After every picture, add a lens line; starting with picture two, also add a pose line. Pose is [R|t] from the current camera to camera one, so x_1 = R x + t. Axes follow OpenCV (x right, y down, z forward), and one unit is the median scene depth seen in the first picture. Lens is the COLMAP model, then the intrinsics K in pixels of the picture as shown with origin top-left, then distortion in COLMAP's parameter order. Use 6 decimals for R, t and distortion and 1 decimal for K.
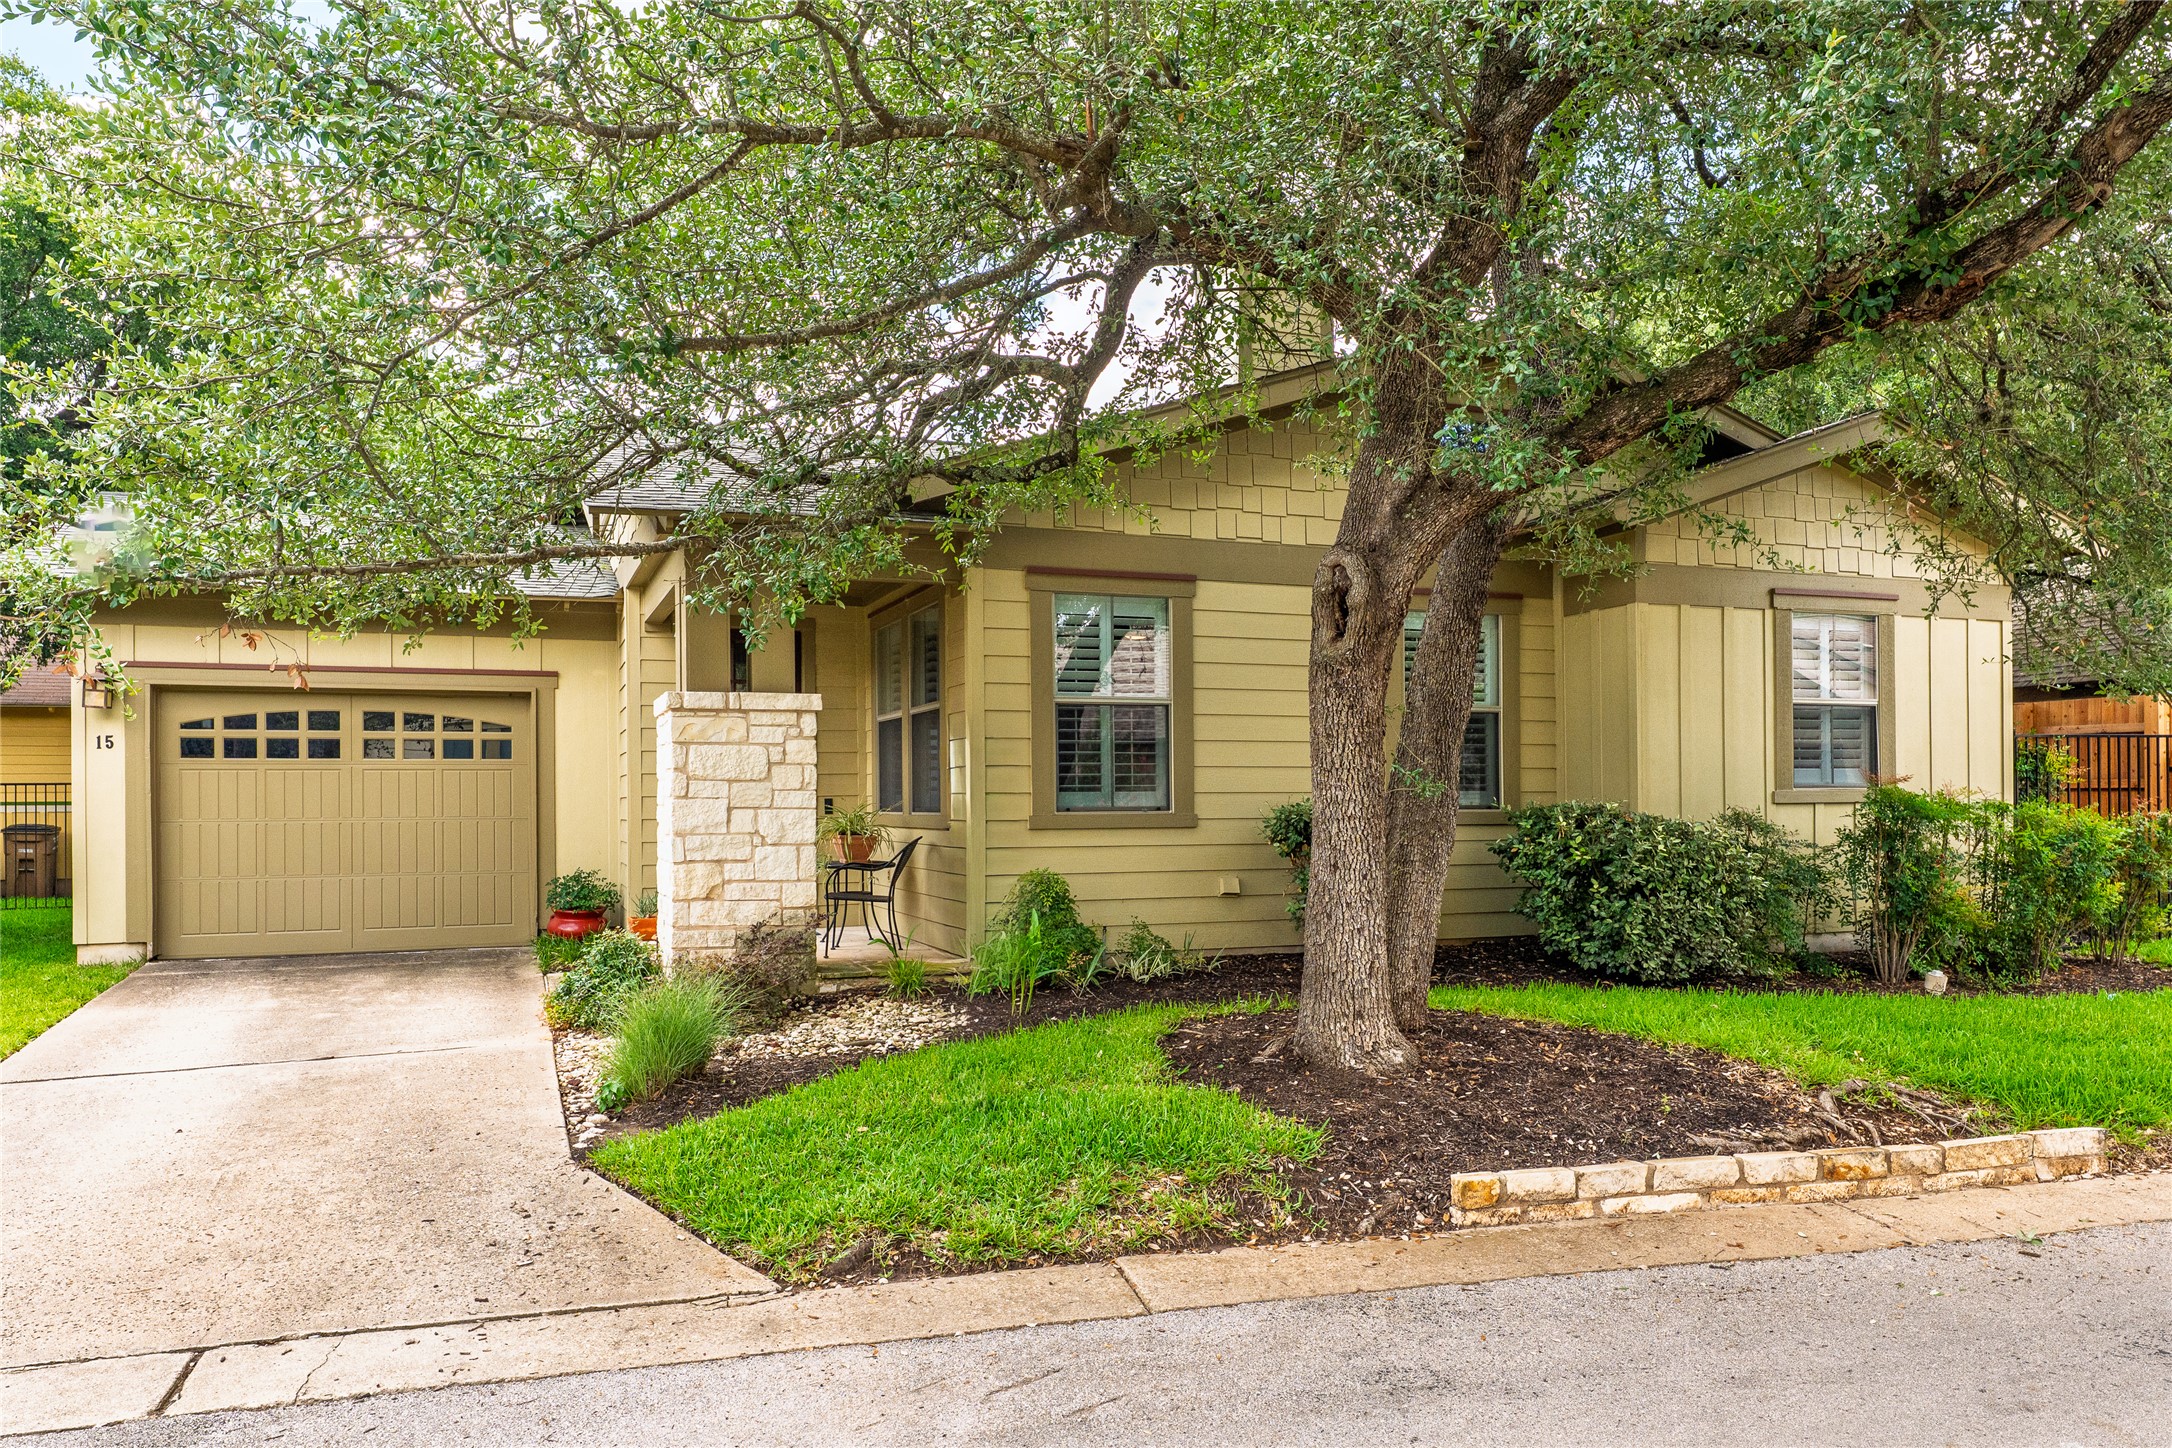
lens RADIAL K [[1502.3, 0, 1139.8], [0, 1502.3, 779.9], [0, 0, 1]] dist [0.003340, 0.003273]
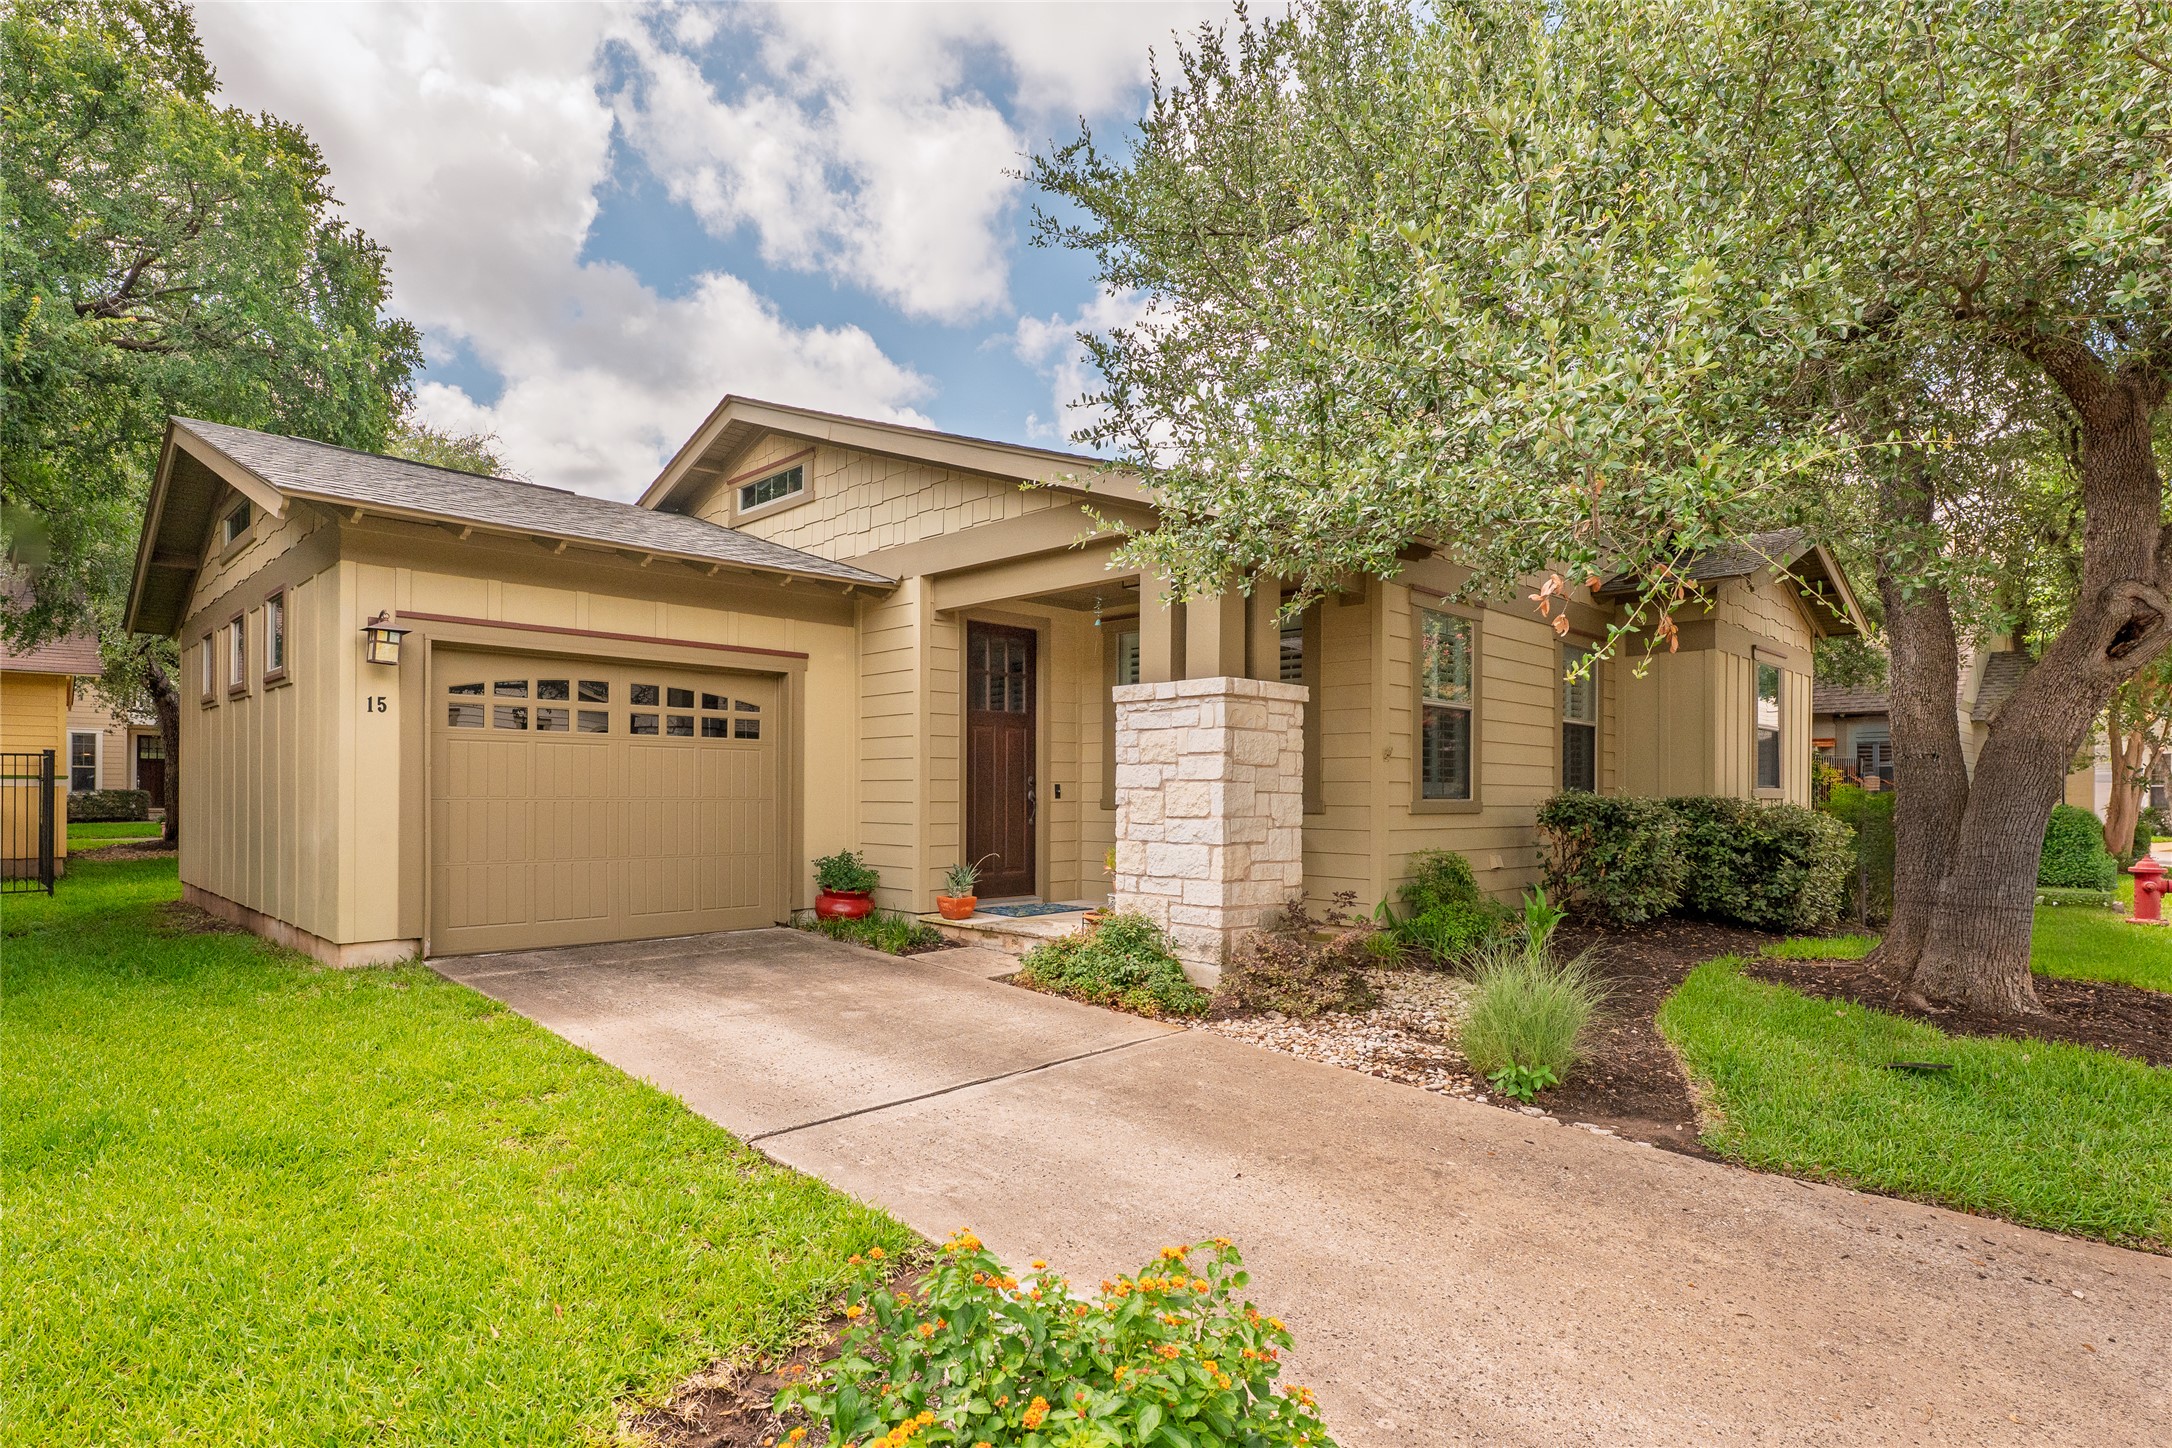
lens RADIAL K [[1111.7, 0, 1060.4], [0, 1111.7, 777.8], [0, 0, 1]] dist [0.001731, -0.000348]
pose [[0.931438, 0.018251, 0.363441, -0.625649], [-0.017898, 0.999830, -0.004339, 0.013731], [-0.363459, -0.002463, 0.931607, 0.309406]]
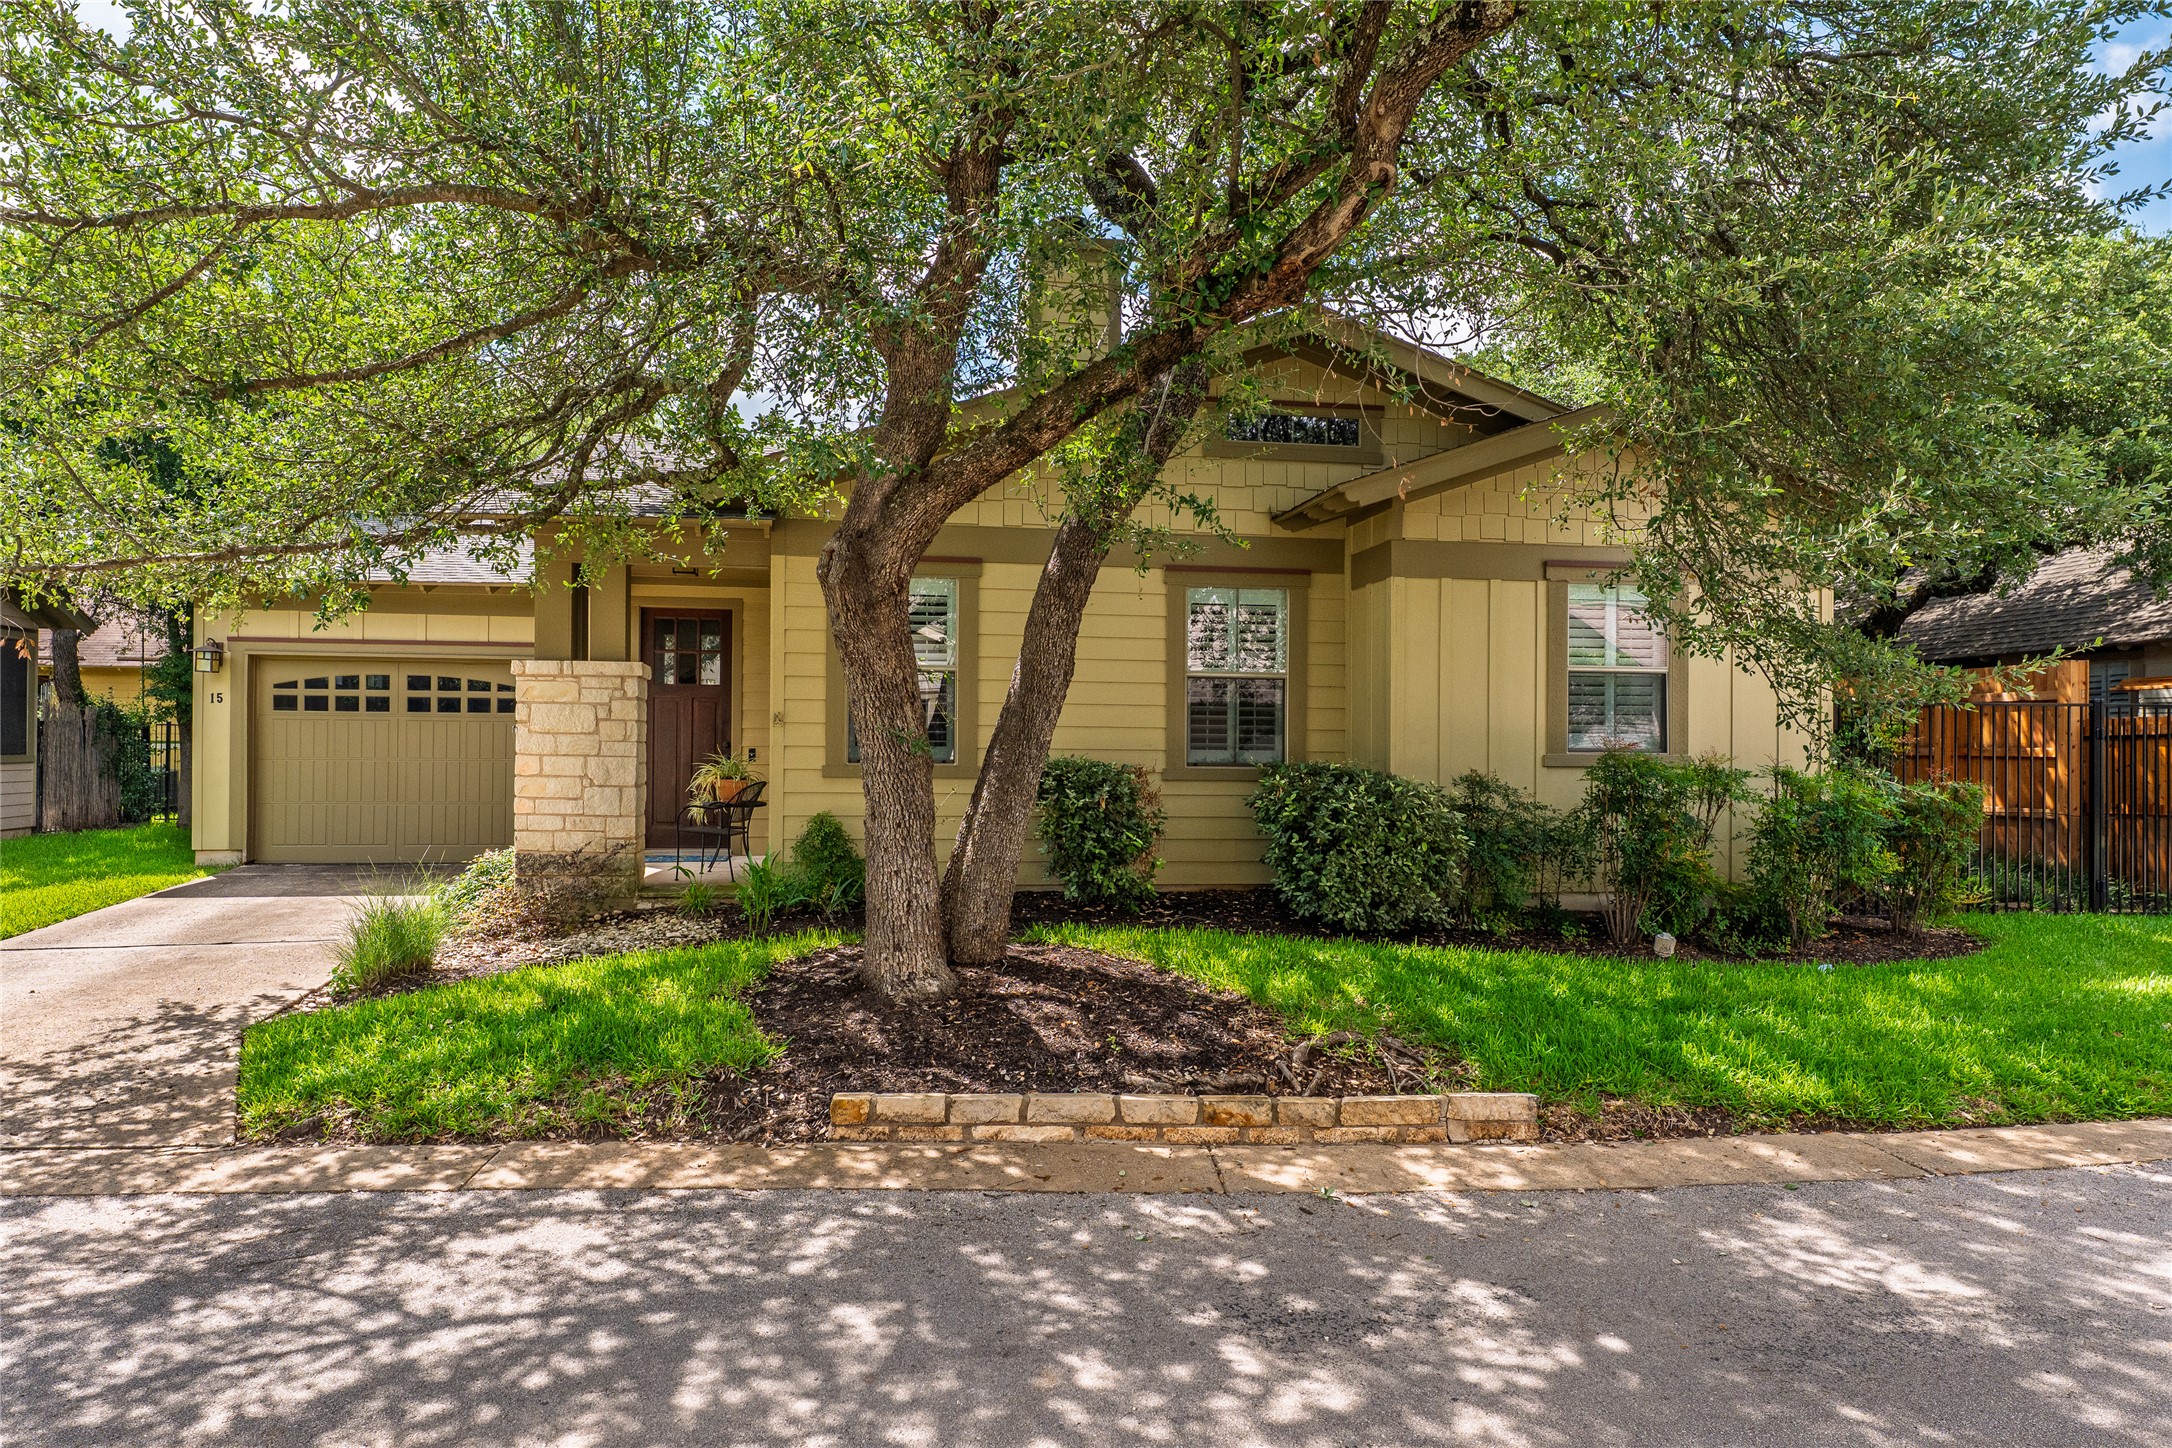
lens RADIAL K [[1302.5, 0, 1082.5], [0, 1302.5, 728.2], [0, 0, 1]] dist [0.001840, -0.000845]
pose [[0.974892, 0.011101, -0.222401, 0.353151], [-0.012082, 0.999922, -0.003051, -0.004838], [0.222350, 0.005662, 0.974951, 0.054993]]
